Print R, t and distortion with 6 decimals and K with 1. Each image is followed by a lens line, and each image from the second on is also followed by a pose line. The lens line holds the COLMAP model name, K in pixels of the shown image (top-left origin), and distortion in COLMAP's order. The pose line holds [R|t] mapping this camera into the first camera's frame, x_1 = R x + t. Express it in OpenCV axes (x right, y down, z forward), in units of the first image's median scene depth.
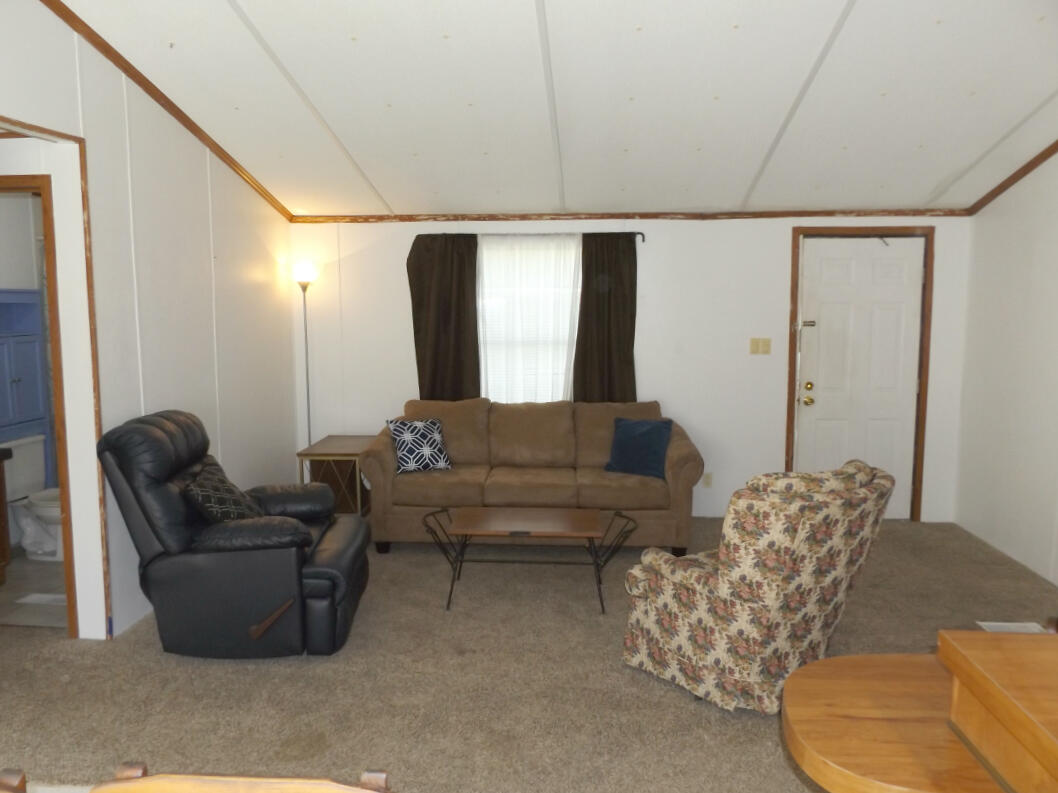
lens RADIAL K [[819.1, 0, 529.0], [0, 819.1, 396.5], [0, 0, 1]] dist [-0.005589, -0.000582]
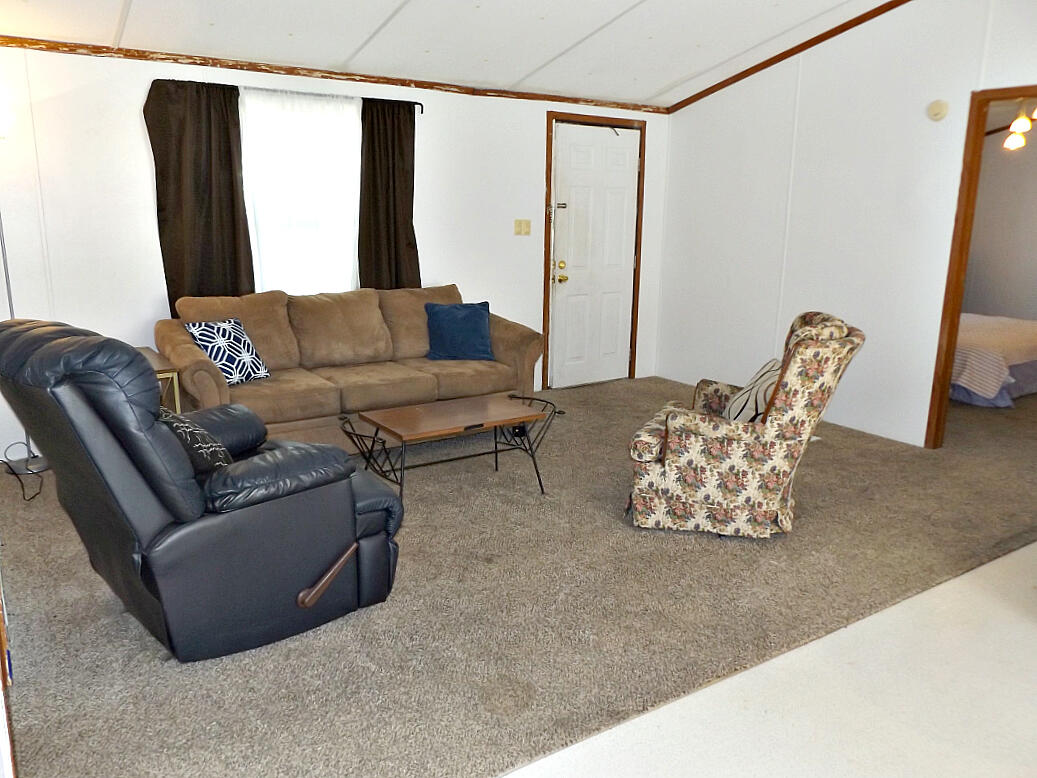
lens RADIAL K [[819.5, 0, 518.5], [0, 819.5, 389.0], [0, 0, 1]] dist [-0.015040, -0.000290]
pose [[0.775858, -0.121904, 0.619018, -0.422711], [0.052624, 0.990241, 0.129051, 0.007543], [-0.628709, -0.067550, 0.774702, 0.207574]]
